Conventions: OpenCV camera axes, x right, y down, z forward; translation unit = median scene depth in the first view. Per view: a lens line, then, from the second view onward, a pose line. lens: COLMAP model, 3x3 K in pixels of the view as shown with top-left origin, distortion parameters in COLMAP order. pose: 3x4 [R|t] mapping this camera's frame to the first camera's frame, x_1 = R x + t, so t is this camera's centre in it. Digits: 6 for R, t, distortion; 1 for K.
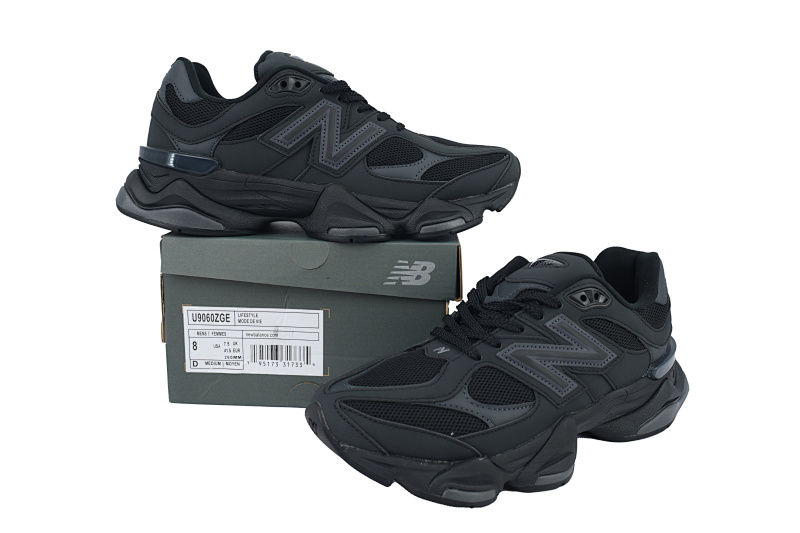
lens RADIAL K [[665.1, 0, 400.0], [0, 665.1, 266.5], [0, 0, 1]] dist [0.005243, -0.000329]
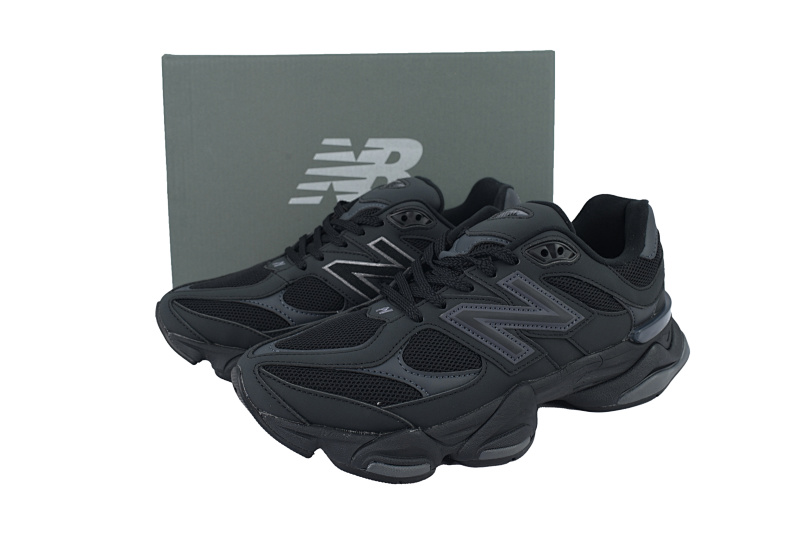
lens RADIAL K [[665.1, 0, 400.0], [0, 665.1, 266.5], [0, 0, 1]] dist [0.005243, -0.000329]
pose [[0.993173, -0.002196, -0.116630, 0.193938], [0.010857, 0.997223, 0.073682, -0.001693], [0.116144, -0.074445, 0.990439, 0.105005]]
